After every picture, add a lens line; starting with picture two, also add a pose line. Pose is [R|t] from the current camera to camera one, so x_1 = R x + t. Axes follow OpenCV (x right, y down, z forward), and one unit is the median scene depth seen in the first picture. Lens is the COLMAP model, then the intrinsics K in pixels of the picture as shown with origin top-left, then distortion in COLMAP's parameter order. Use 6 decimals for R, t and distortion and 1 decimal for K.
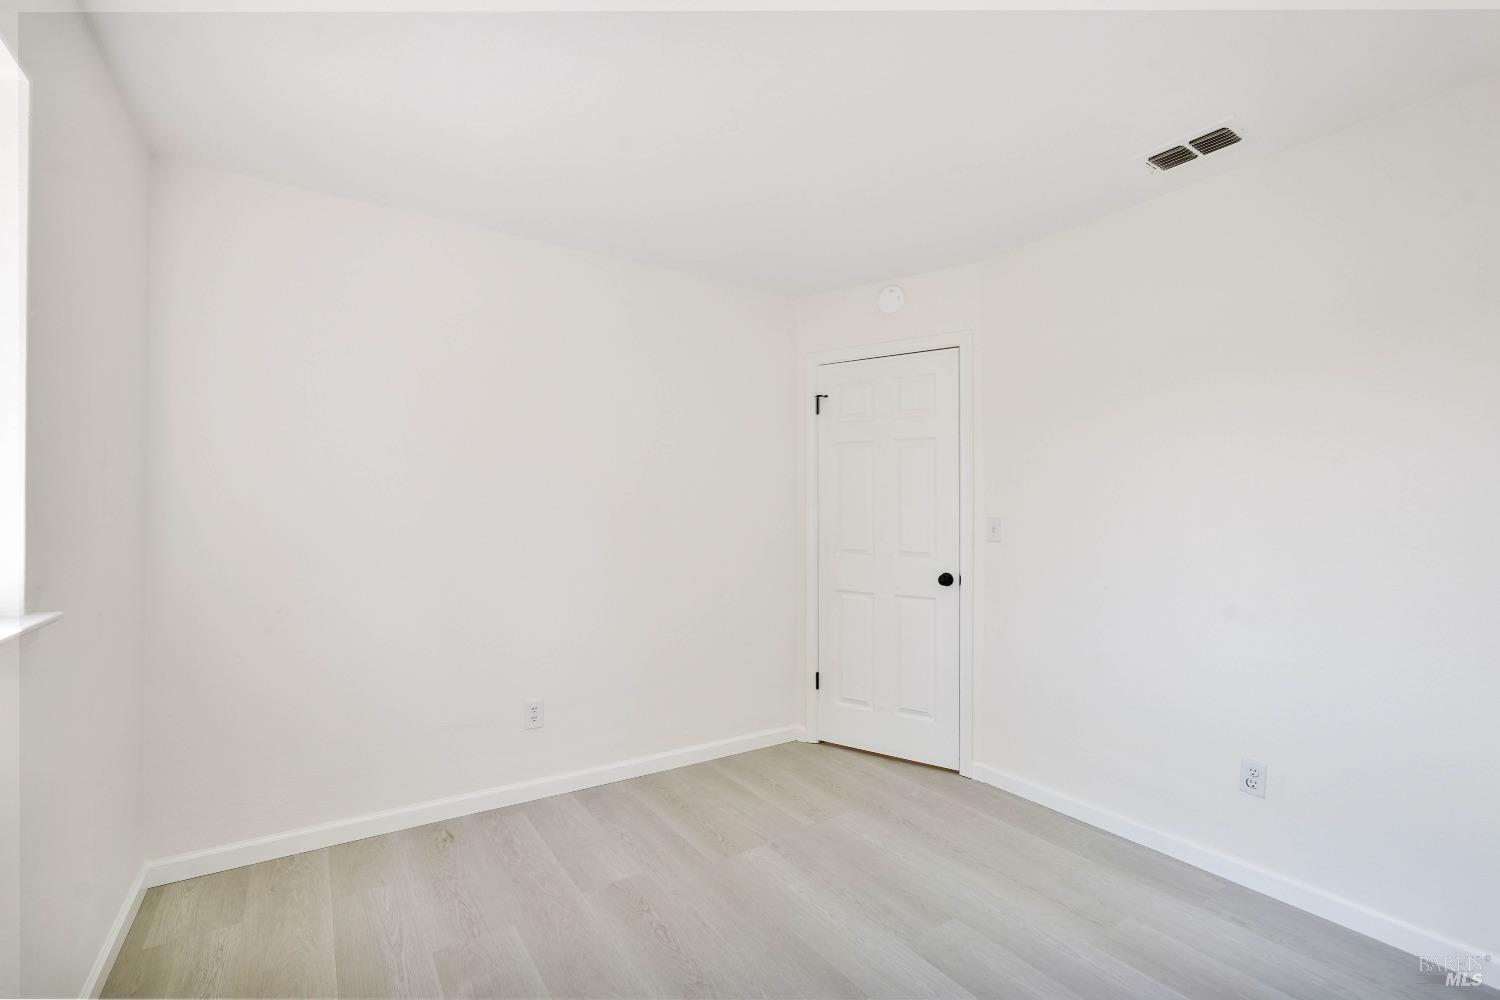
lens RADIAL K [[665.7, 0, 744.0], [0, 665.7, 497.0], [0, 0, 1]] dist [0.000730, 0.000258]
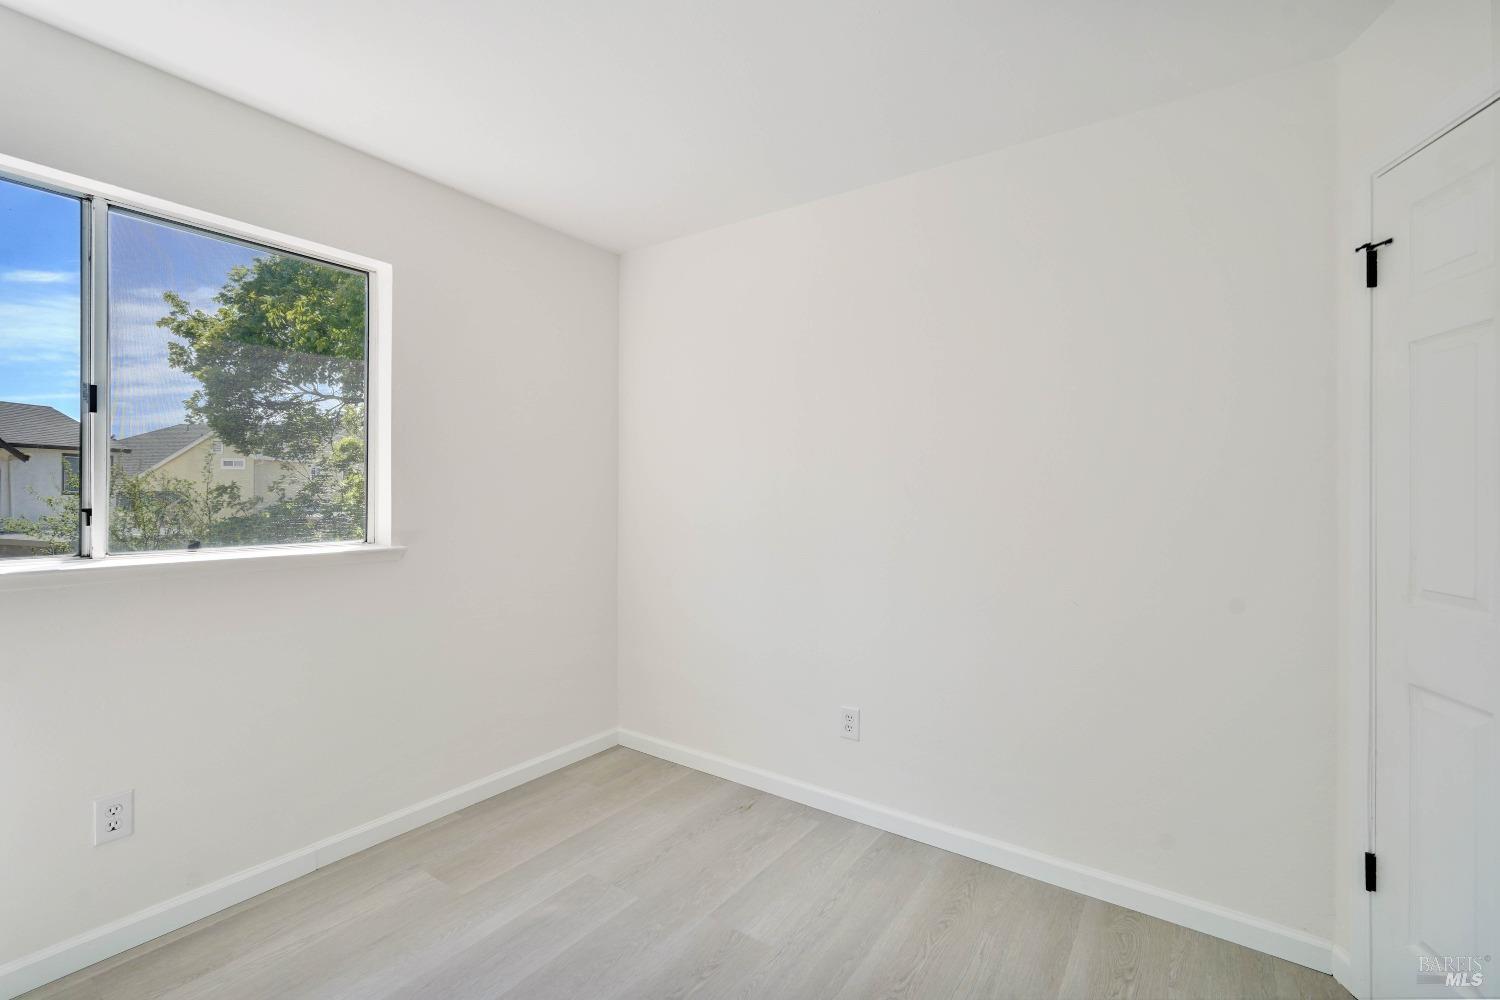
lens RADIAL K [[665.7, 0, 744.0], [0, 665.7, 497.0], [0, 0, 1]] dist [0.000730, 0.000258]
pose [[0.375880, 0.005750, -0.926650, 0.497592], [0.008540, 0.999917, 0.009668, 0.013676], [0.926629, -0.011547, 0.375800, 0.581956]]
